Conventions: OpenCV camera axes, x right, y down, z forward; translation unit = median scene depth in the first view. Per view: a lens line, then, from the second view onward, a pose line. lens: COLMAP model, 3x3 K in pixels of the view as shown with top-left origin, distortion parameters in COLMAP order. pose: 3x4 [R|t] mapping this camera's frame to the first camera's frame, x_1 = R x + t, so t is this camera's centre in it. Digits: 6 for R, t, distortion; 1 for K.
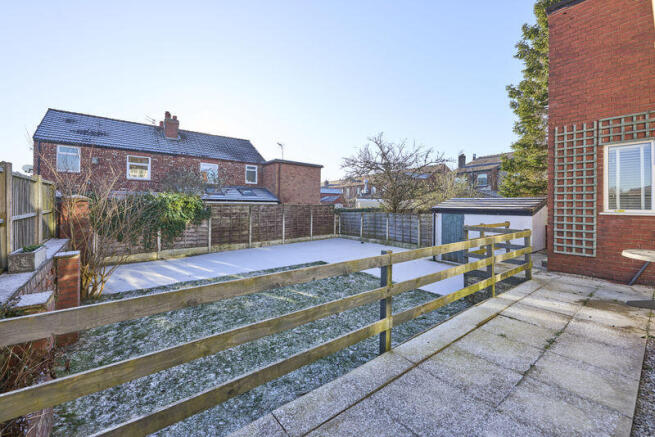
lens RADIAL K [[268.1, 0, 330.9], [0, 268.1, 204.8], [0, 0, 1]] dist [0.003051, -0.000572]
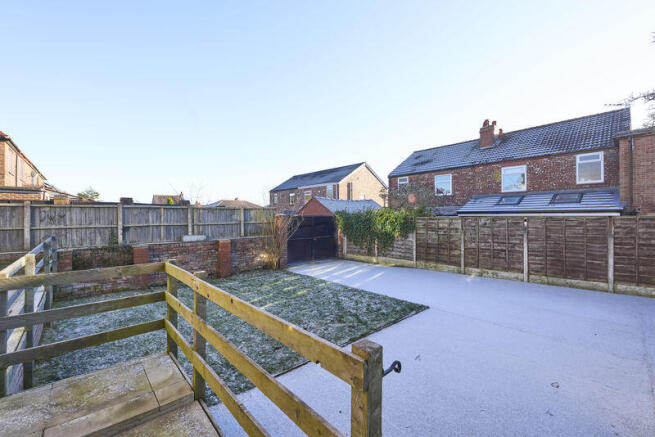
lens RADIAL K [[268.1, 0, 327.1], [0, 268.1, 219.0], [0, 0, 1]] dist [0.003051, -0.000572]
pose [[0.066924, -0.002503, -0.997755, 0.457505], [0.003969, 0.999990, -0.002242, 0.003877], [0.997750, -0.003810, 0.066933, 0.578415]]
